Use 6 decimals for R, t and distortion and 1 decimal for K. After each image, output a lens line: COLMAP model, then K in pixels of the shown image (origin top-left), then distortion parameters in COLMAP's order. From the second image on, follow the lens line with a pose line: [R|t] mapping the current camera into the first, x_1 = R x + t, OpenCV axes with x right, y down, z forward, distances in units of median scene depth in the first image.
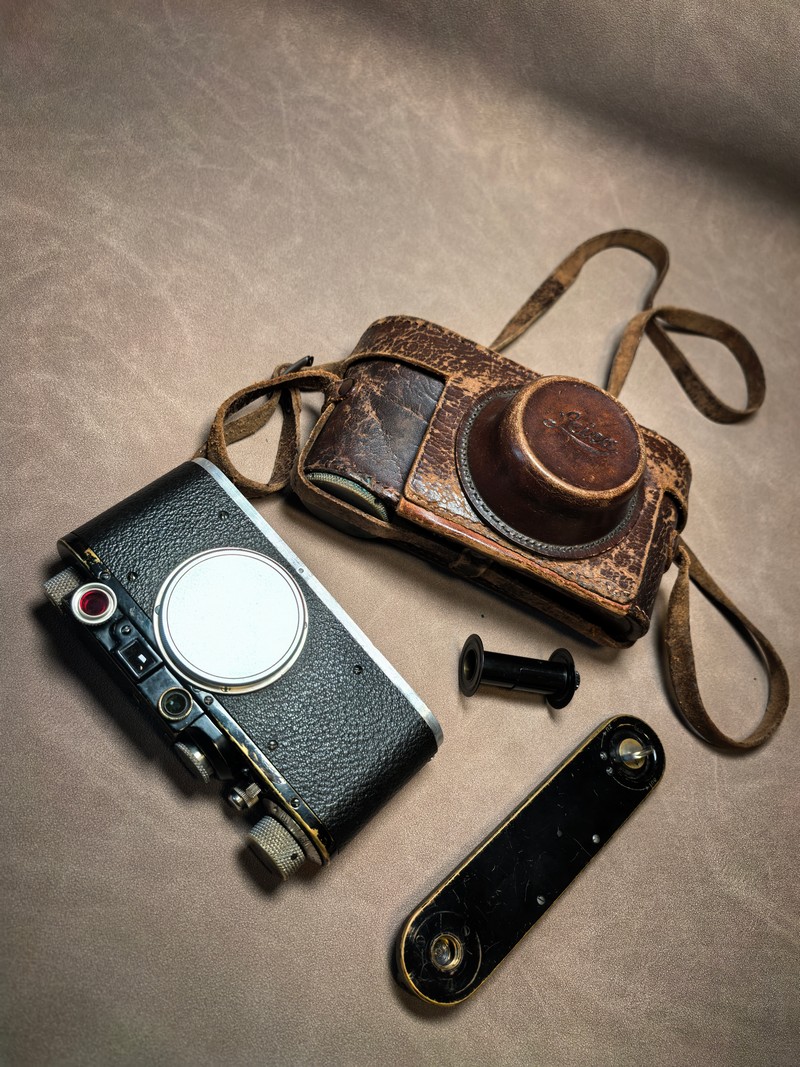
lens RADIAL K [[791.4, 0, 403.6], [0, 791.4, 532.9], [0, 0, 1]] dist [-0.027807, -0.002384]
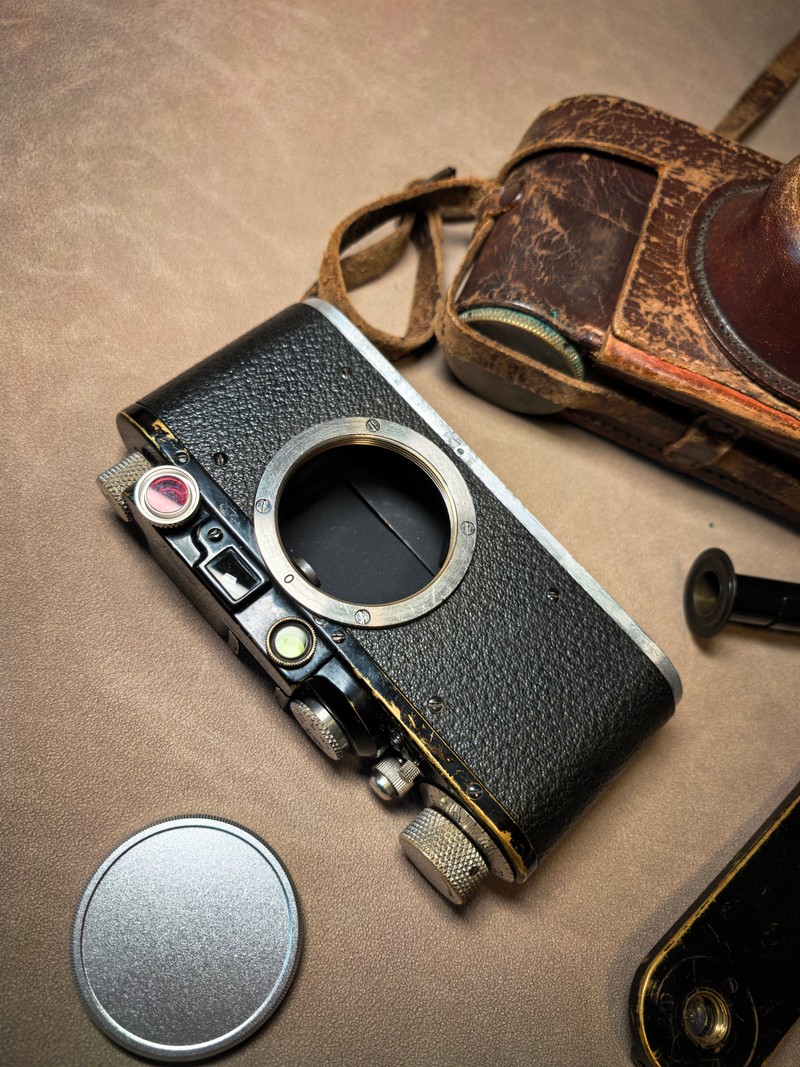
lens RADIAL K [[825.2, 0, 398.5], [0, 825.2, 527.9], [0, 0, 1]] dist [-0.031517, 0.001329]
pose [[0.991140, -0.025607, -0.130327, -0.084093], [0.030959, 0.998751, 0.039207, 0.076646], [0.129160, -0.042895, 0.990696, 0.260719]]
